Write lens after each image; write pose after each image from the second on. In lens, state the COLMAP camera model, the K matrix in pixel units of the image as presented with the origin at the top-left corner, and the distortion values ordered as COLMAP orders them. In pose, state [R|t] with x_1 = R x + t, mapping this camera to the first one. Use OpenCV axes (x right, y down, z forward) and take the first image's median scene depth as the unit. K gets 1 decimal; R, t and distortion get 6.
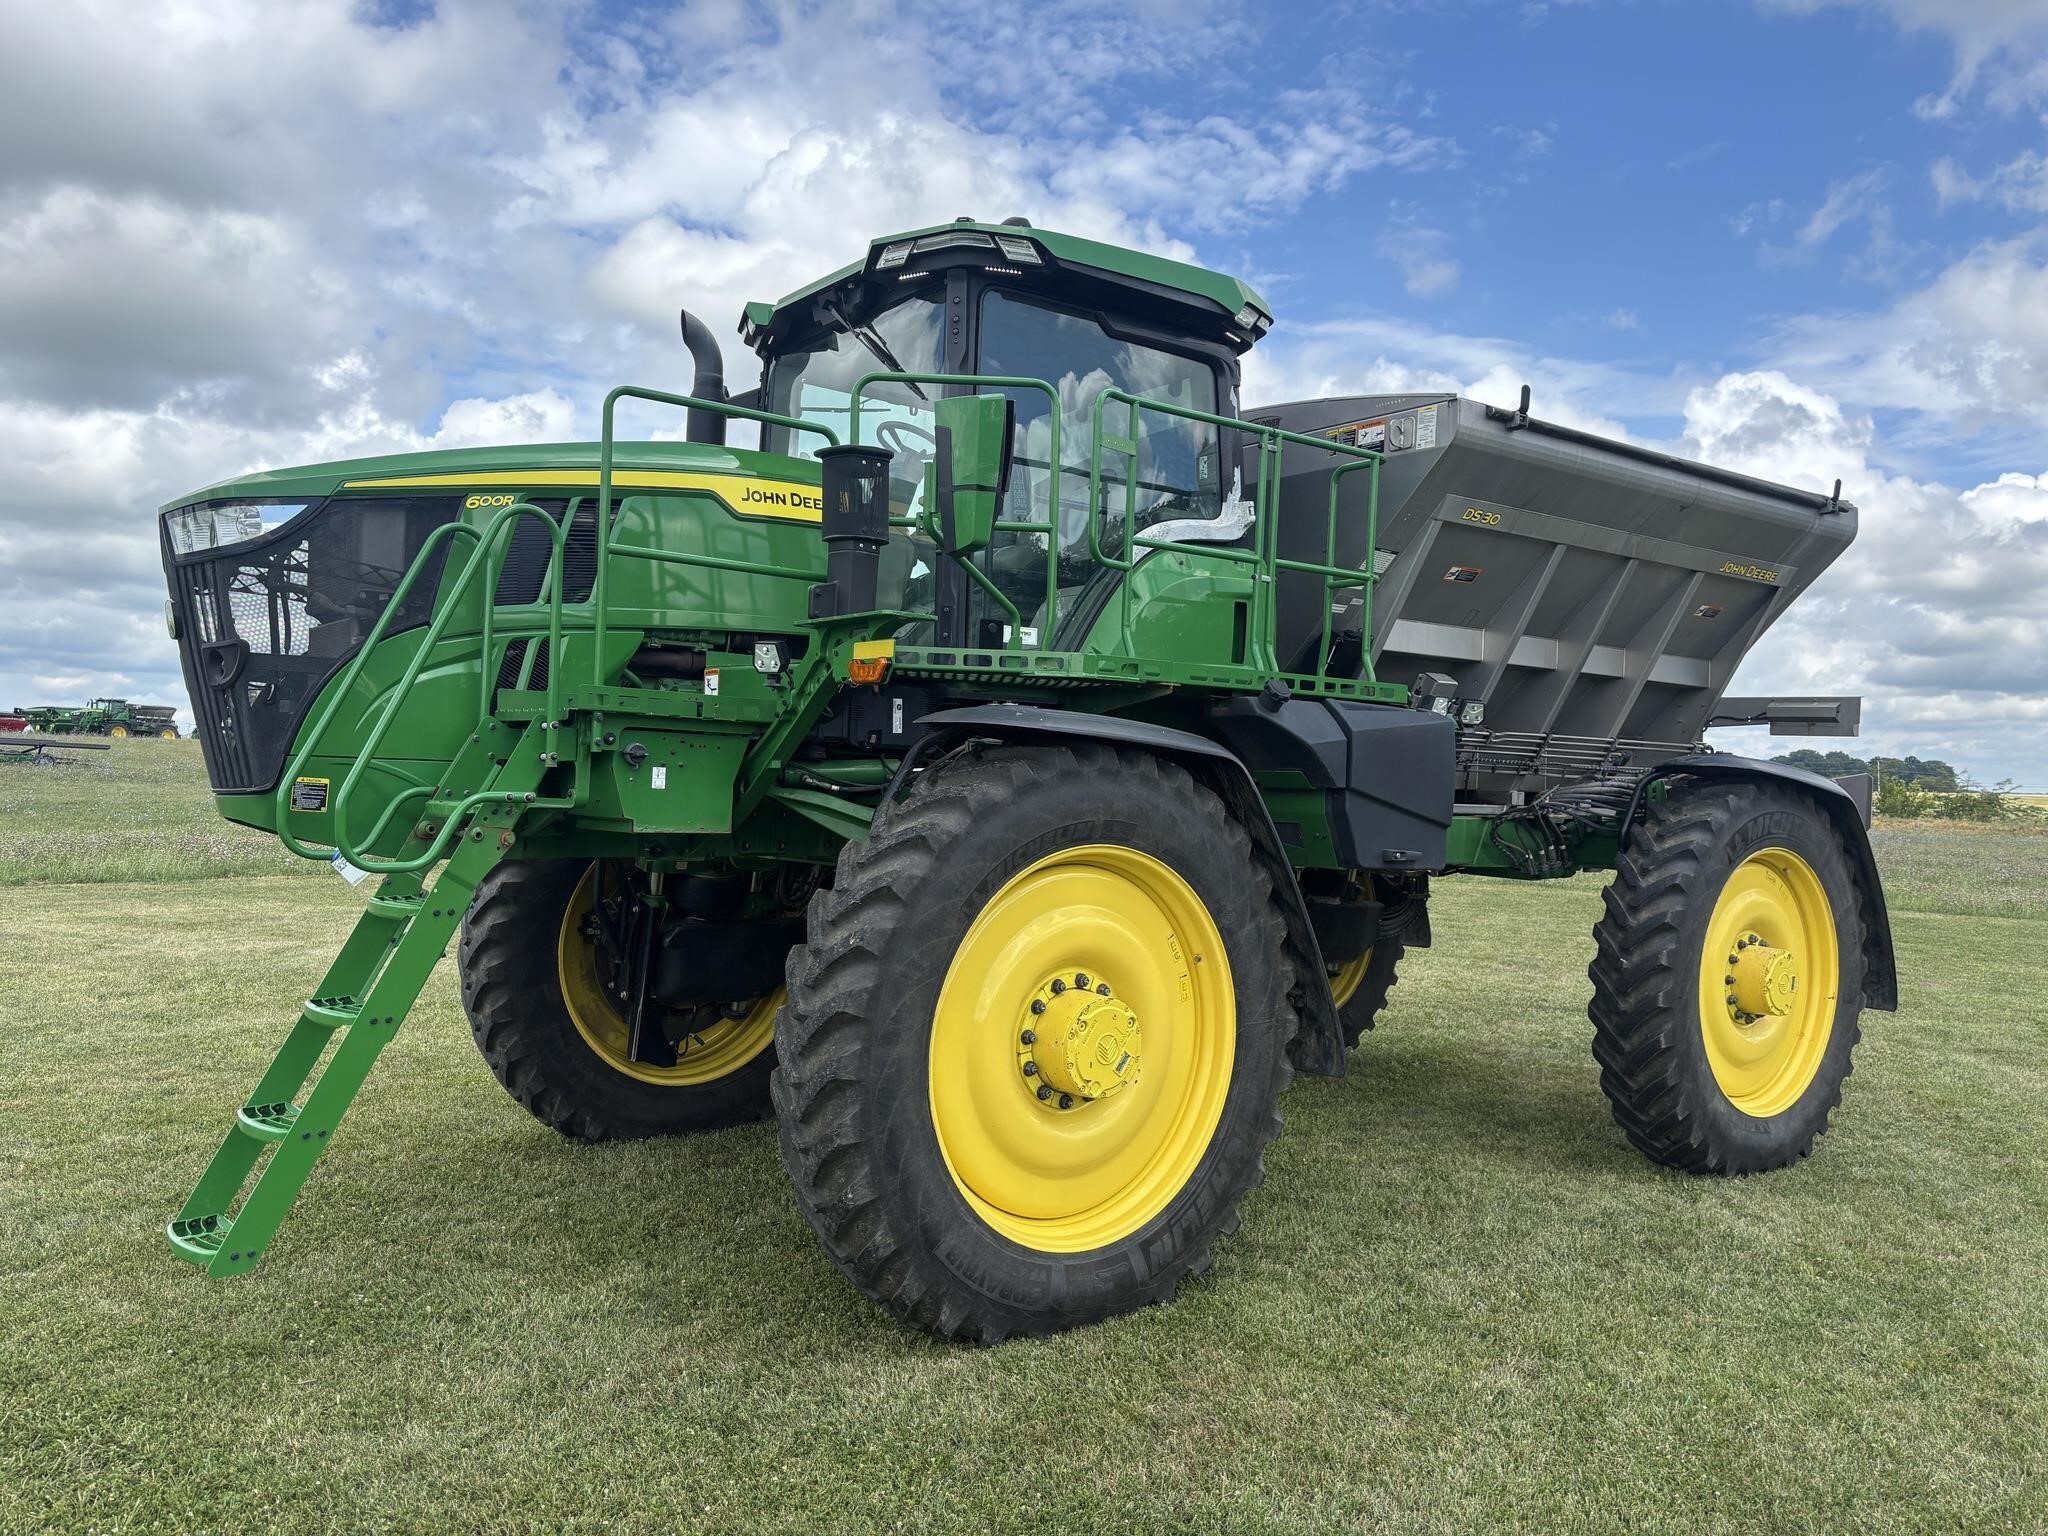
lens RADIAL K [[1568.6, 0, 1034.4], [0, 1568.6, 762.1], [0, 0, 1]] dist [0.006459, -0.002916]
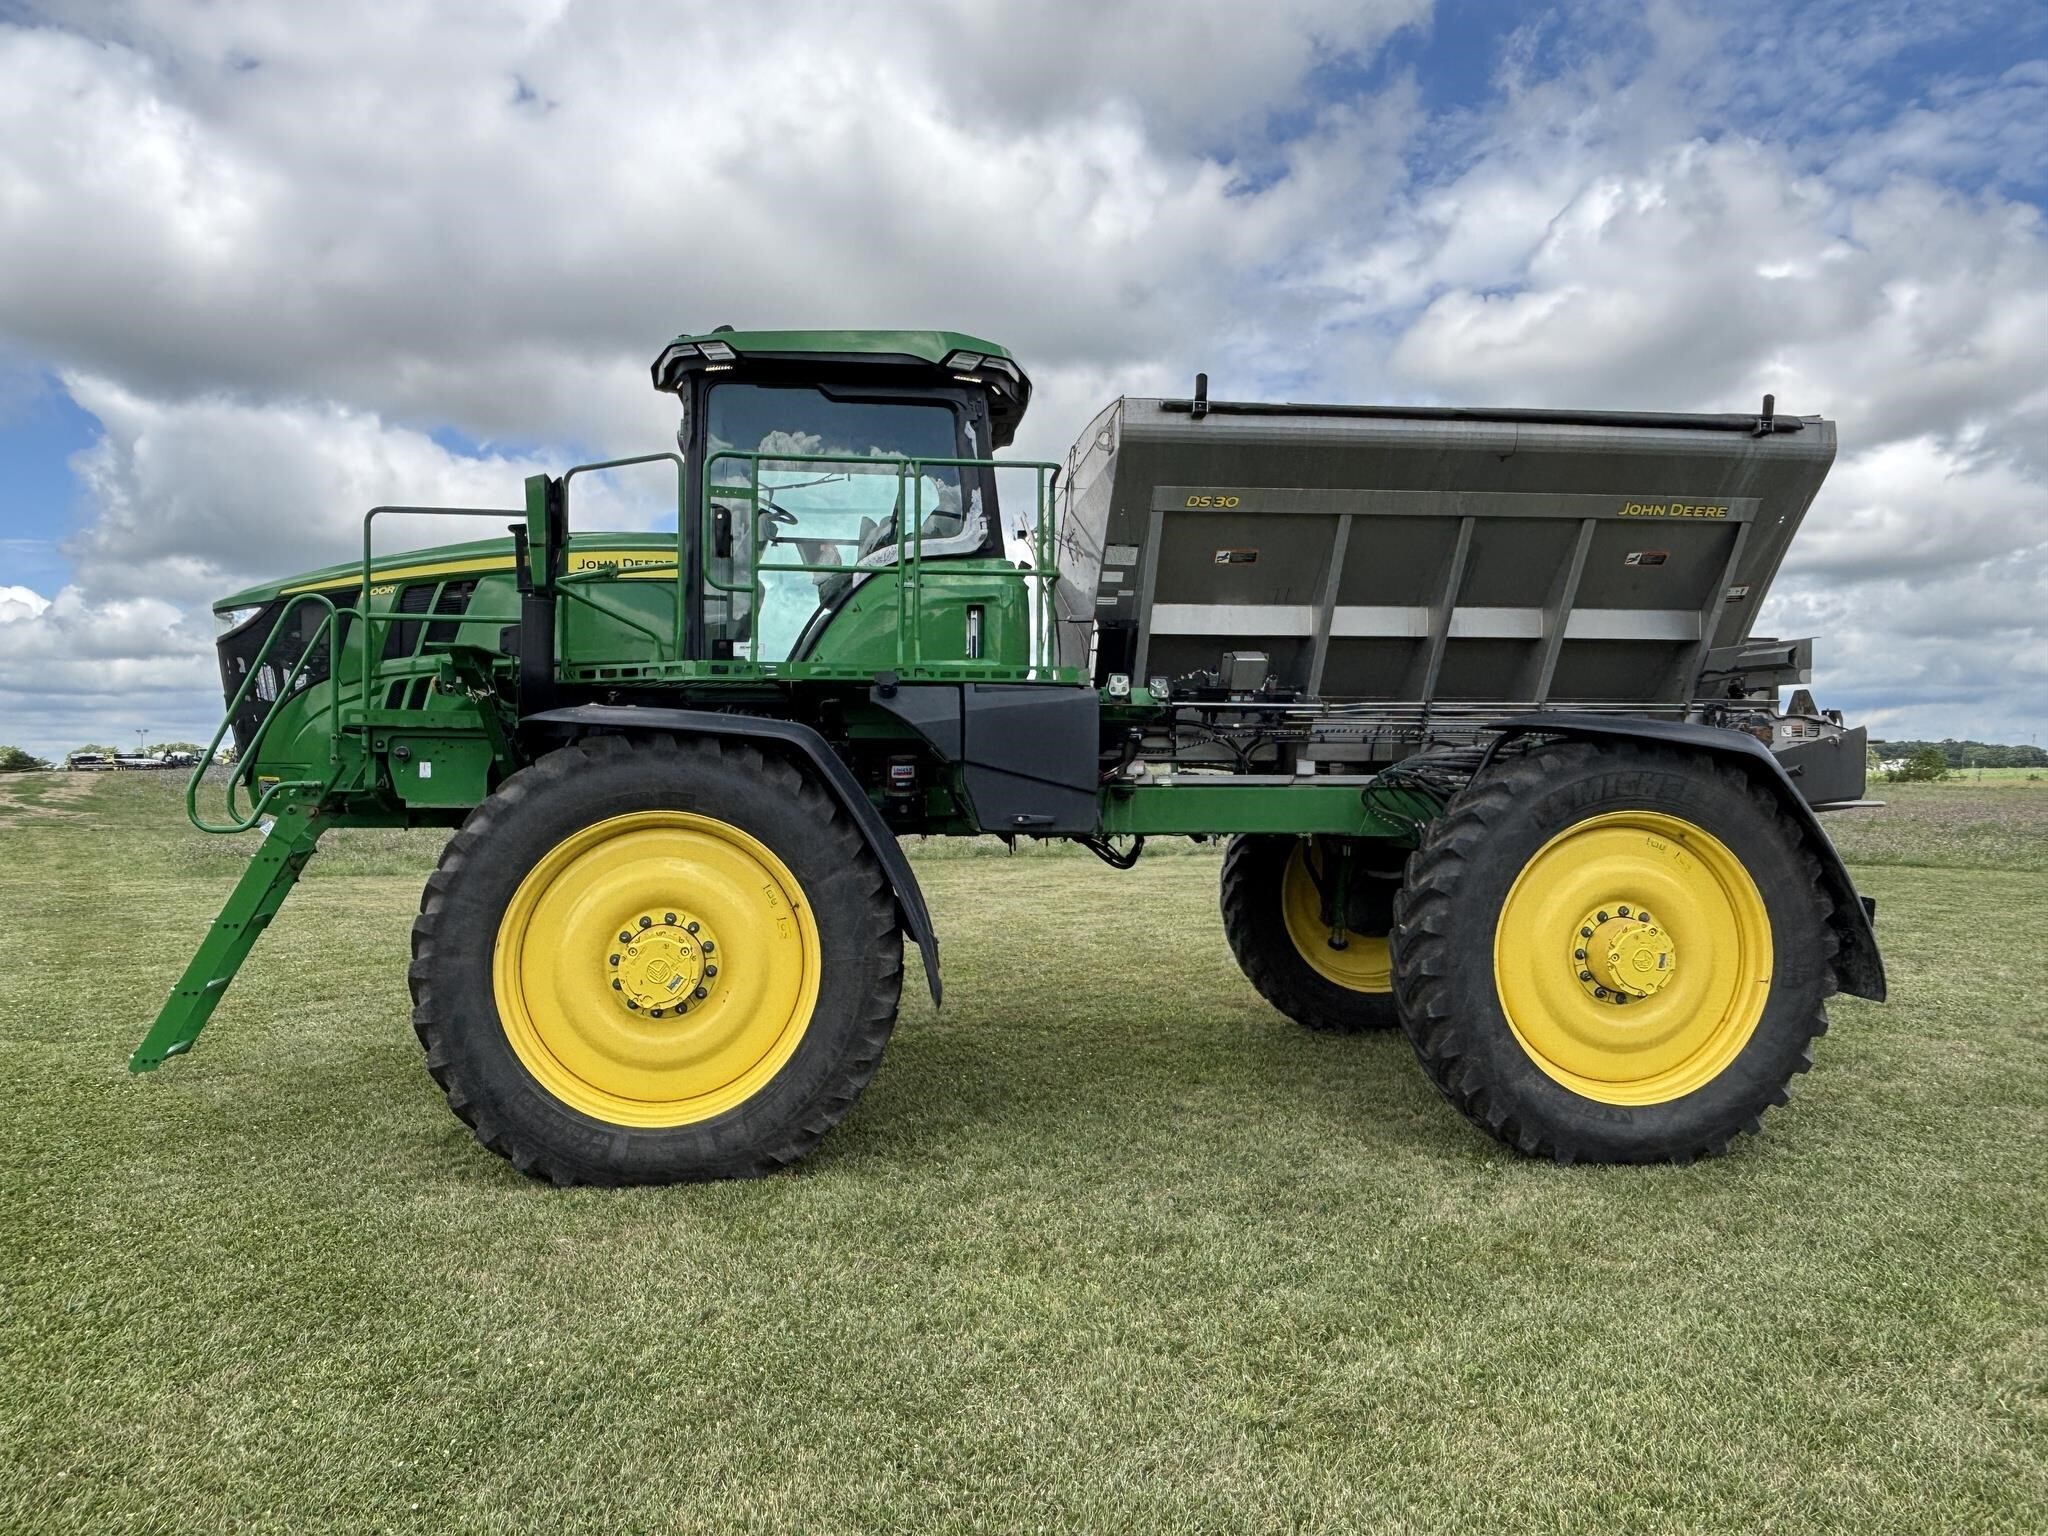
lens RADIAL K [[1326.0, 0, 1042.6], [0, 1326.0, 760.4], [0, 0, 1]] dist [0.030414, -0.027041]
pose [[0.853791, -0.035539, -0.519401, 0.609029], [0.032891, 0.999356, -0.014312, 0.025829], [0.519575, -0.004864, 0.854411, 0.164233]]
